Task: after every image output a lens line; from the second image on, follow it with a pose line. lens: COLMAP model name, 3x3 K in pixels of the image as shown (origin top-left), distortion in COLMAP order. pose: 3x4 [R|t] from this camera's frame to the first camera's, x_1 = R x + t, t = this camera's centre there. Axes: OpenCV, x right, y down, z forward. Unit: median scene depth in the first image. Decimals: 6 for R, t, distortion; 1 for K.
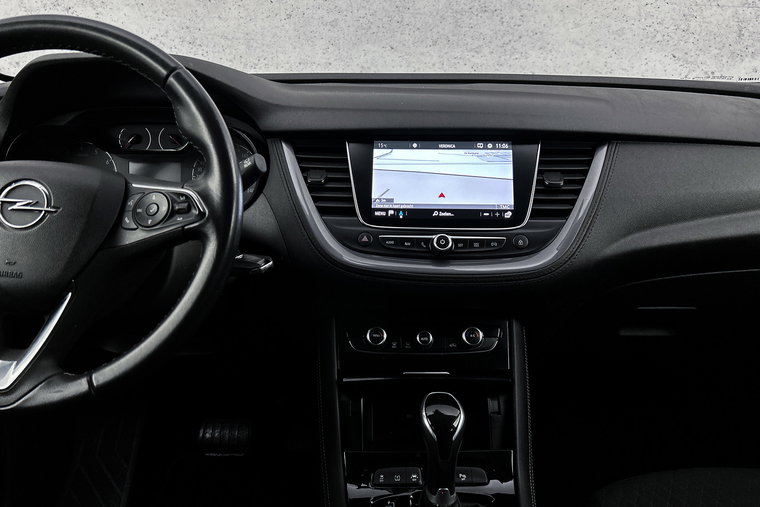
lens RADIAL K [[571.0, 0, 380.0], [0, 571.0, 253.5], [0, 0, 1]] dist [0.077185, -0.085699]
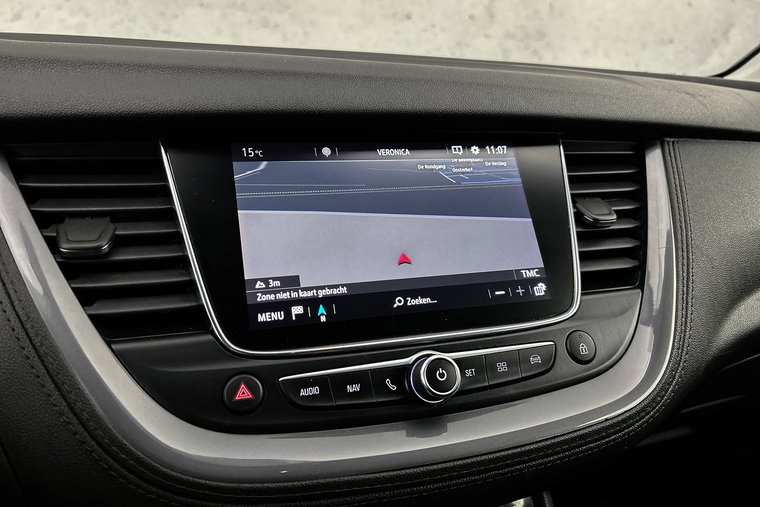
lens RADIAL K [[562.2, 0, 375.5], [0, 562.2, 264.0], [0, 0, 1]] dist [0.074424, -0.095101]
pose [[0.931591, -0.084841, 0.353469, -0.068660], [0.101108, 0.994488, -0.027778, -0.088262], [-0.349163, 0.061616, 0.935034, 0.597238]]
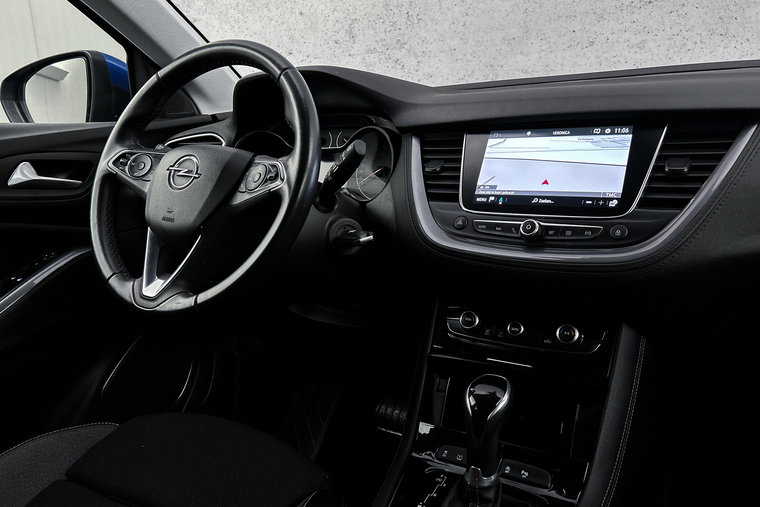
lens RADIAL K [[571.0, 0, 380.0], [0, 571.0, 253.5], [0, 0, 1]] dist [0.077185, -0.085699]
pose [[0.858684, 0.071328, -0.507518, 0.370972], [-0.102394, 0.994179, -0.033518, 0.078800], [0.502173, 0.080748, 0.860989, 0.033416]]
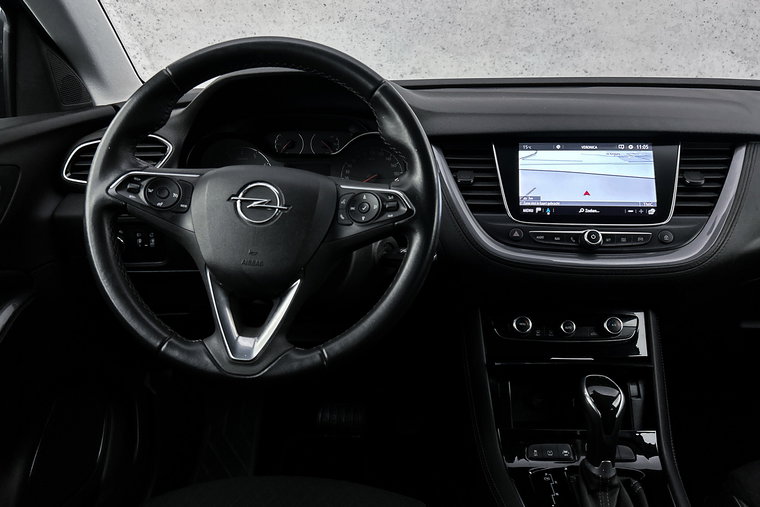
lens RADIAL K [[573.2, 0, 380.9], [0, 573.2, 260.4], [0, 0, 1]] dist [0.032469, -0.012074]
pose [[0.998620, 0.003497, -0.052399, -0.219665], [-0.002855, 0.999920, 0.012327, 0.011139], [0.052438, -0.012161, 0.998550, -0.097370]]
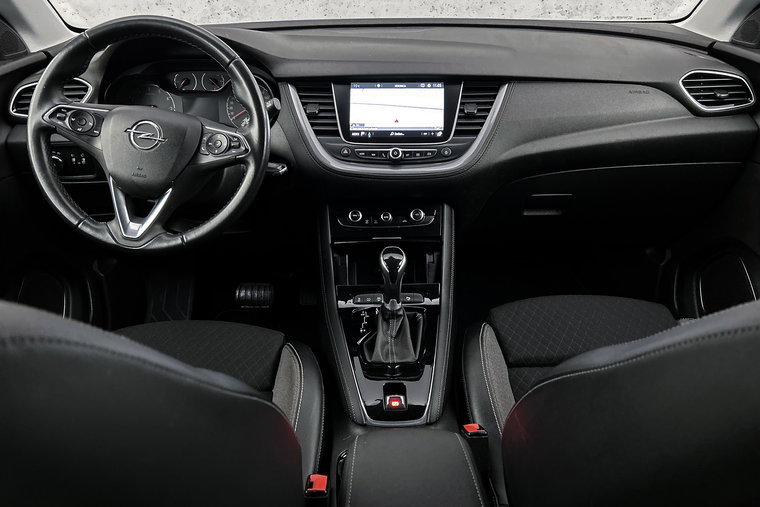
lens RADIAL K [[562.2, 0, 375.5], [0, 562.2, 264.0], [0, 0, 1]] dist [0.074424, -0.095101]
pose [[0.999867, -0.013420, -0.009225, 0.062085], [0.014860, 0.983591, 0.179802, -0.000072], [0.006661, -0.179915, 0.983660, -0.528635]]
